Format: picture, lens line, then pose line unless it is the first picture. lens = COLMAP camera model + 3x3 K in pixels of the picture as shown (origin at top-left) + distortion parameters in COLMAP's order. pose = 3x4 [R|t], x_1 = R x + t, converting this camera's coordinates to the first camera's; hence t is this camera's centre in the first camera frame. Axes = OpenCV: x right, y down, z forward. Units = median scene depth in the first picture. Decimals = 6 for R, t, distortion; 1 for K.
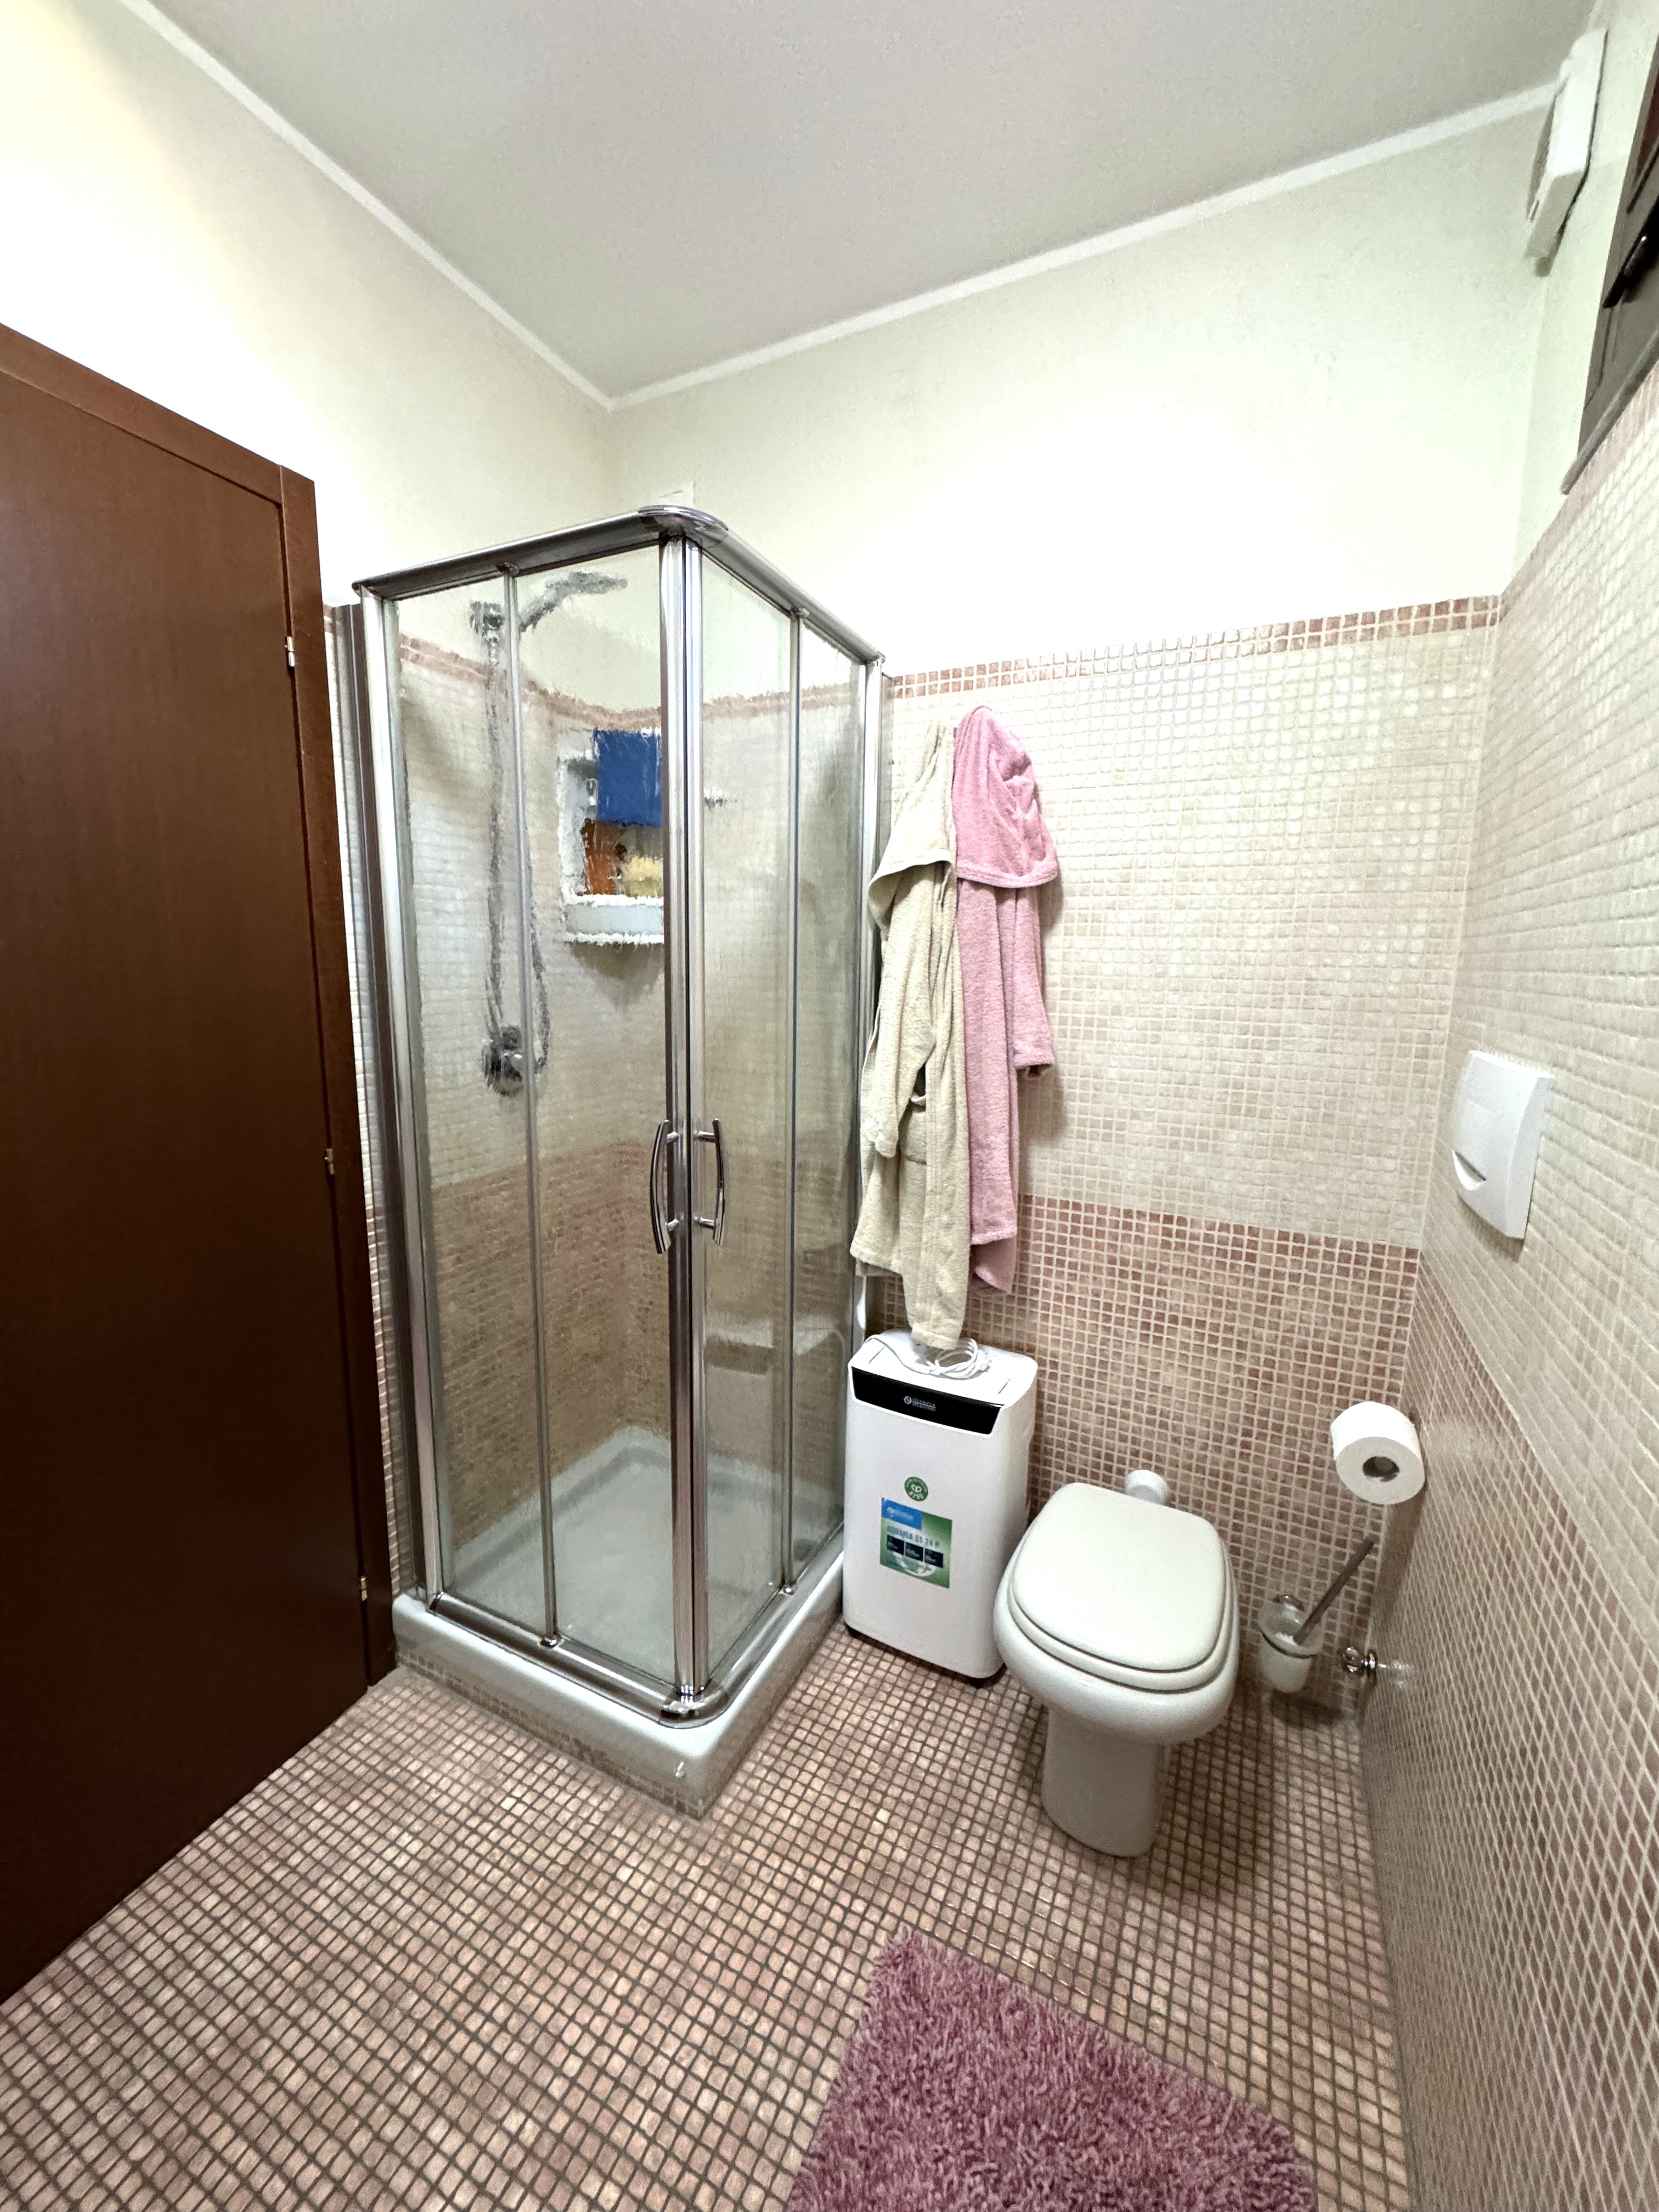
lens RADIAL K [[881.4, 0, 827.4], [0, 881.4, 1109.0], [0, 0, 1]] dist [-0.008357, 0.002391]
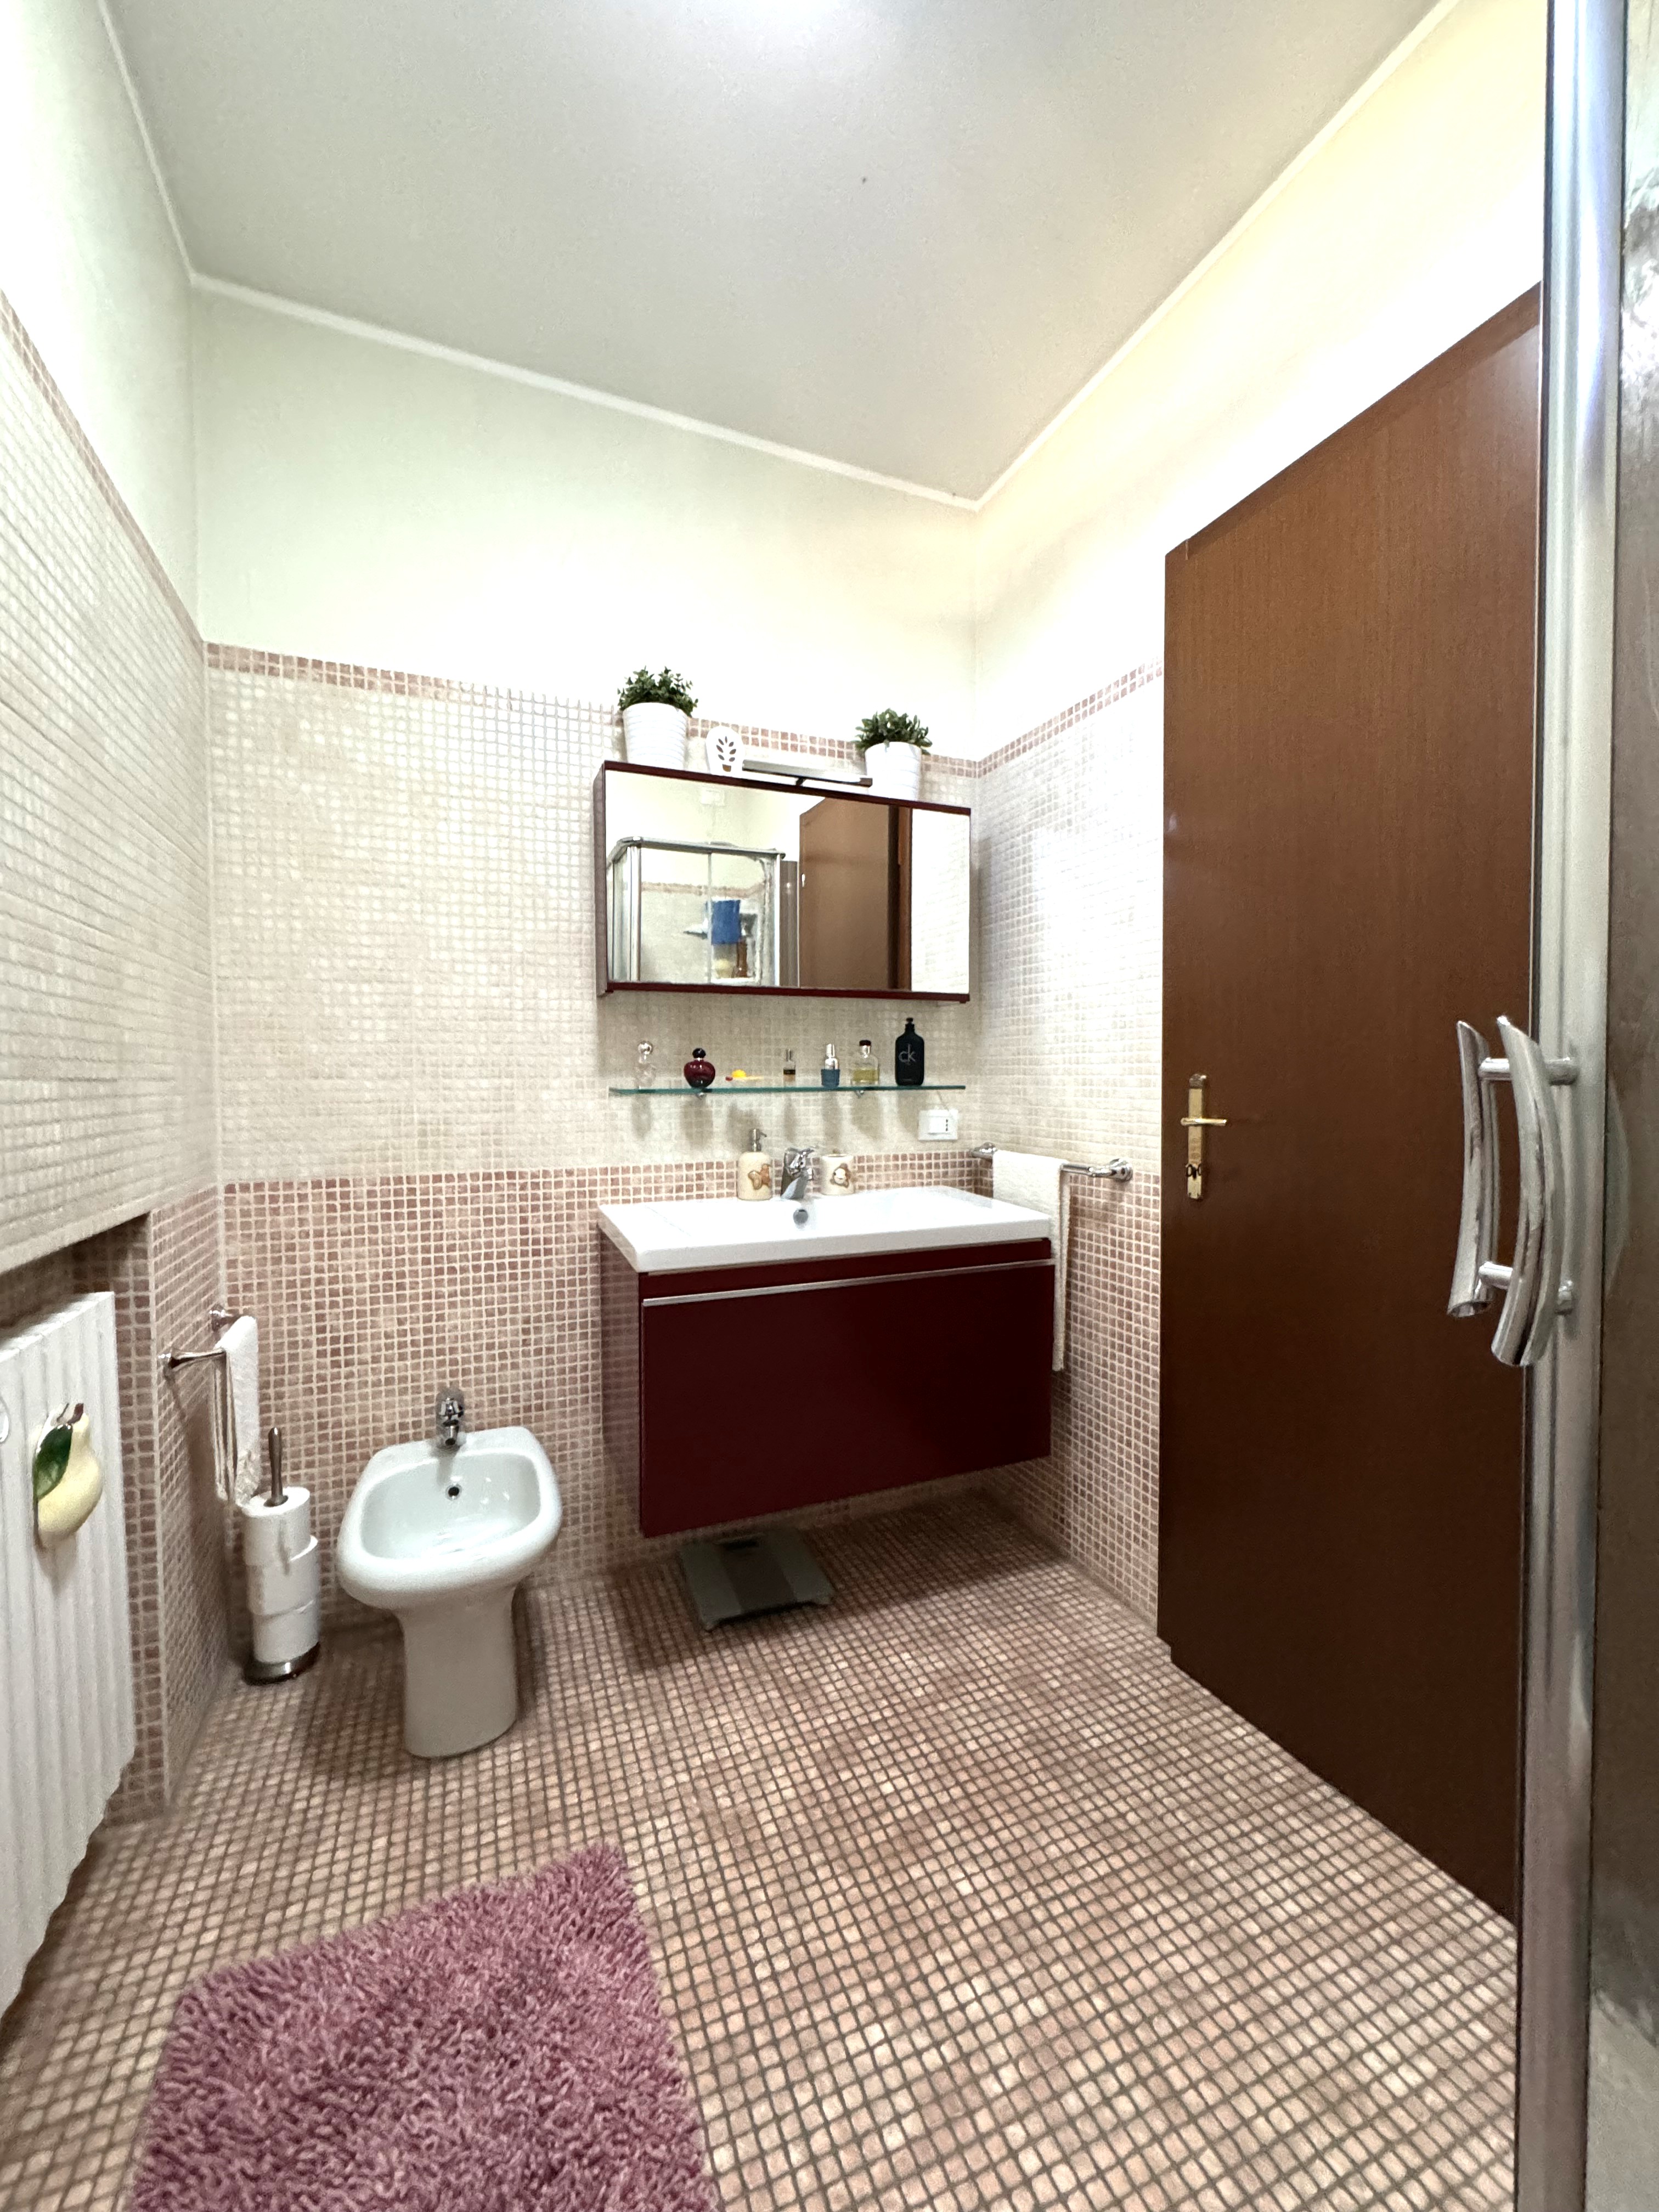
lens RADIAL K [[881.4, 0, 831.3], [0, 881.4, 1107.8], [0, 0, 1]] dist [-0.008357, 0.002391]
pose [[-0.653928, 0.016020, -0.756387, 0.415362], [-0.131150, 0.982239, 0.134189, 0.039557], [0.745102, 0.186950, -0.640213, 1.154432]]
